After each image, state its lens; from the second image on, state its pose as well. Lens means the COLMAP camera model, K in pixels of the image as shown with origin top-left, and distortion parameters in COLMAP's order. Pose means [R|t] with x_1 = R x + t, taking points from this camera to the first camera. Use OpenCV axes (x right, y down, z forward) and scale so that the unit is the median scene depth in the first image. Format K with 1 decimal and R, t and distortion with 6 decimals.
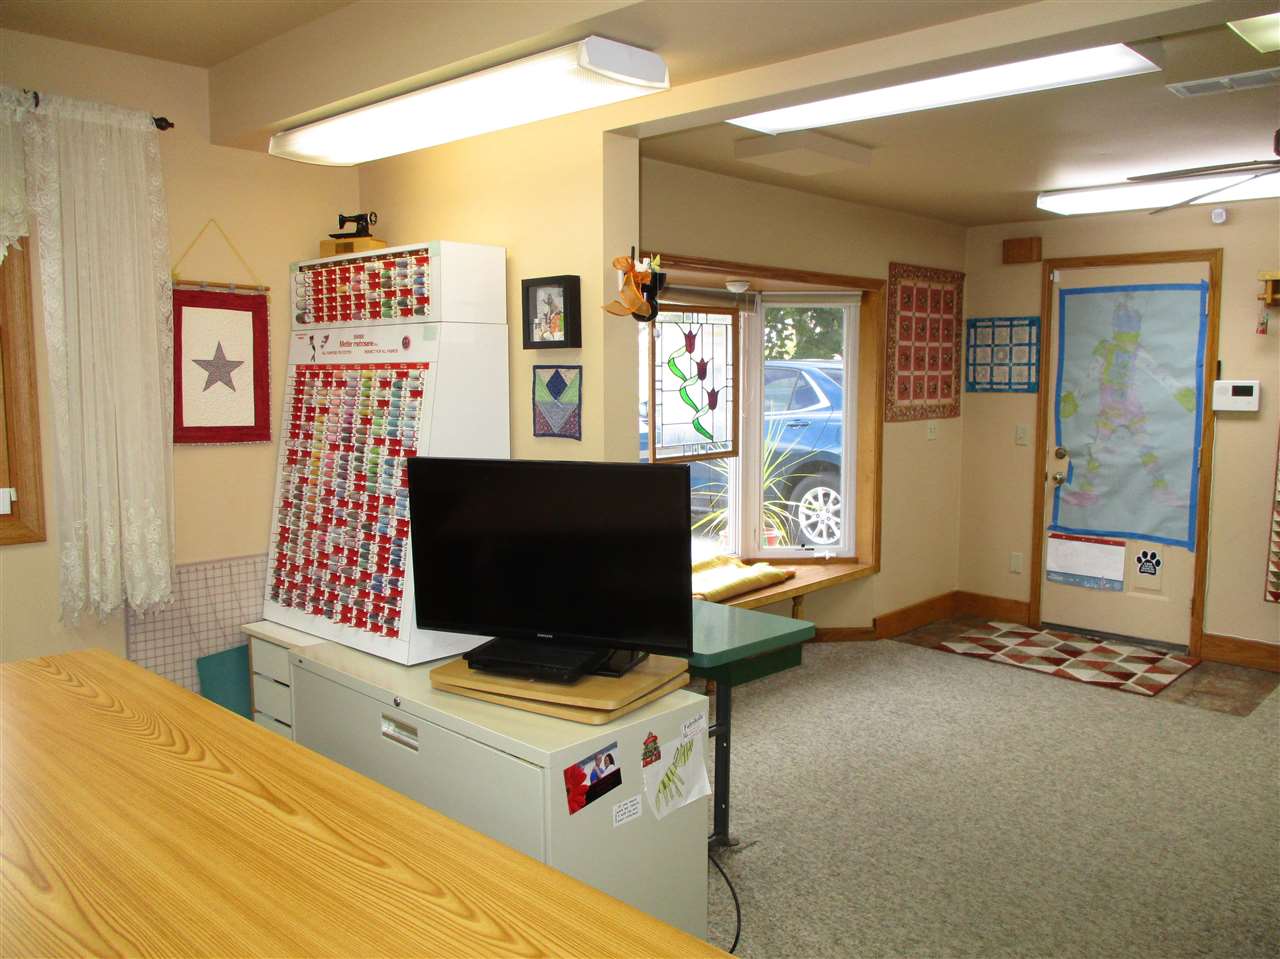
lens RADIAL K [[1060.2, 0, 640.6], [0, 1060.2, 484.1], [0, 0, 1]] dist [-0.031368, -0.001674]
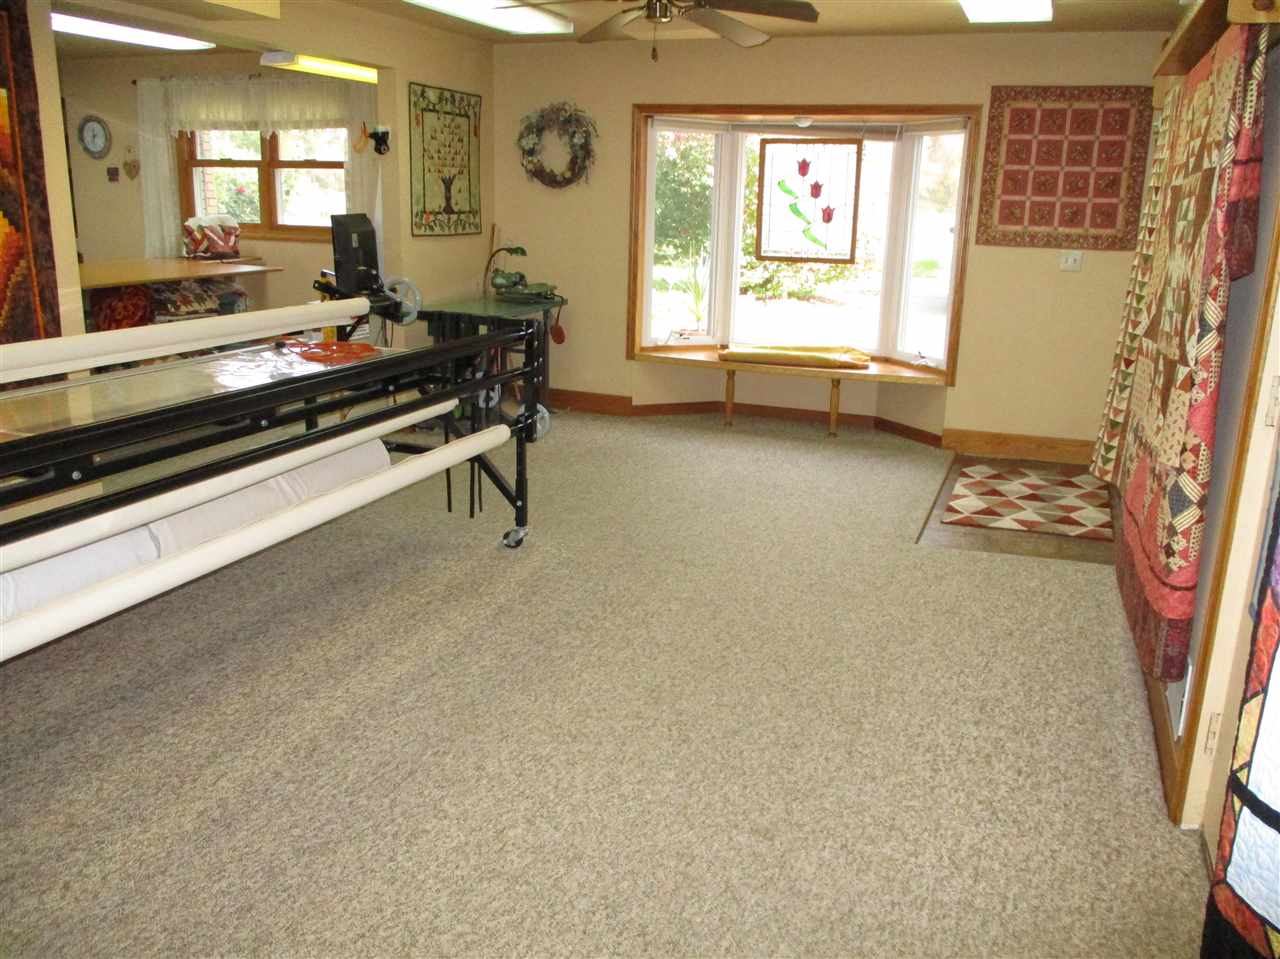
lens RADIAL K [[1060.2, 0, 640.5], [0, 1060.2, 480.6], [0, 0, 1]] dist [-0.031368, -0.001674]
pose [[0.382436, 0.249969, -0.889527, 1.165331], [-0.123973, 0.967887, 0.218690, -0.021230], [0.915628, 0.026642, 0.401144, 0.301609]]
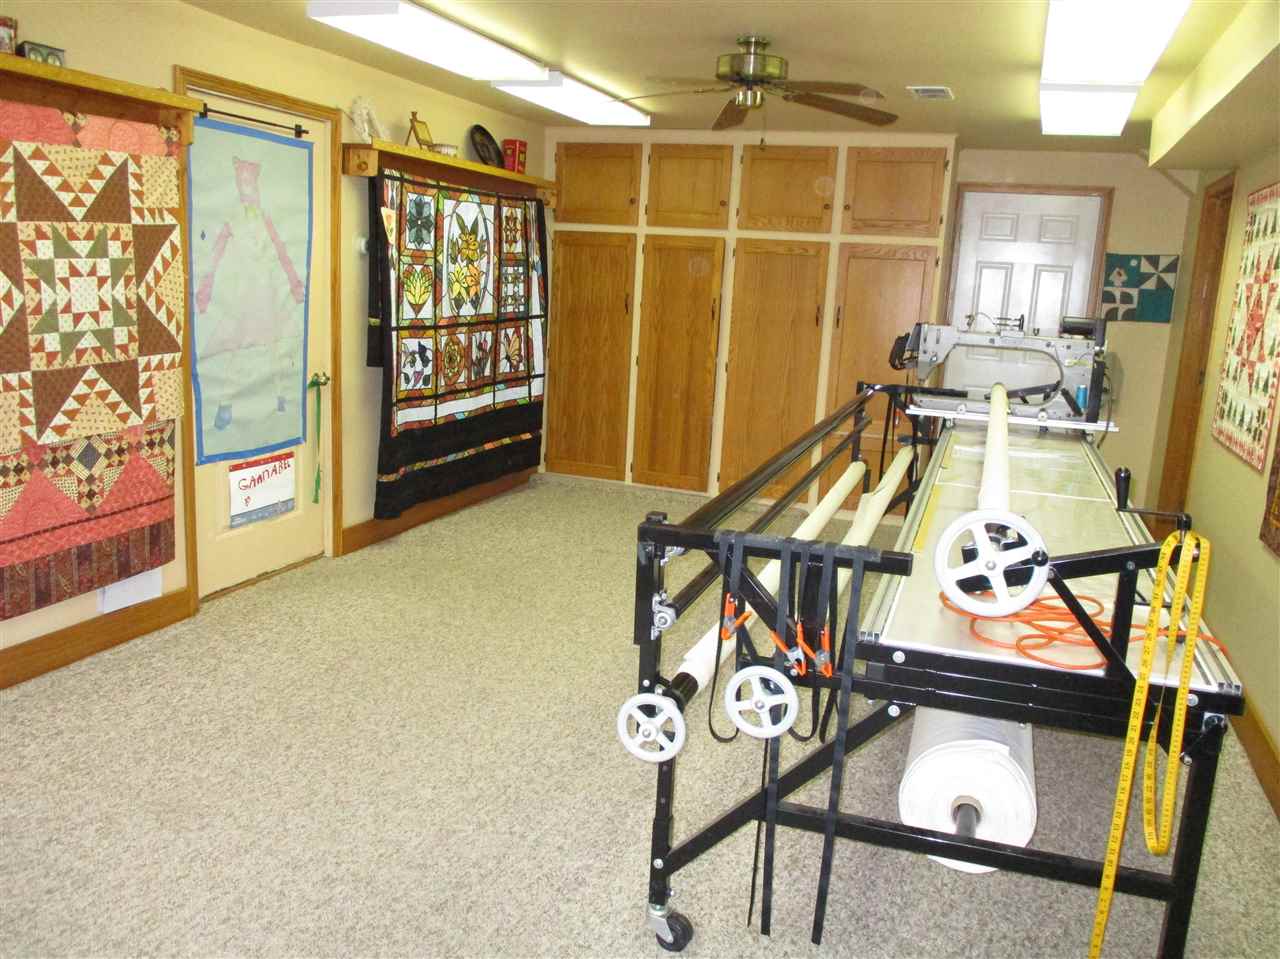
lens RADIAL K [[1060.2, 0, 642.3], [0, 1060.2, 481.2], [0, 0, 1]] dist [-0.031368, -0.001674]
pose [[-0.412030, -0.193542, 0.890378, 0.055870], [0.041584, 0.972168, 0.230564, -0.066355], [-0.910221, 0.132024, -0.392514, 0.702790]]
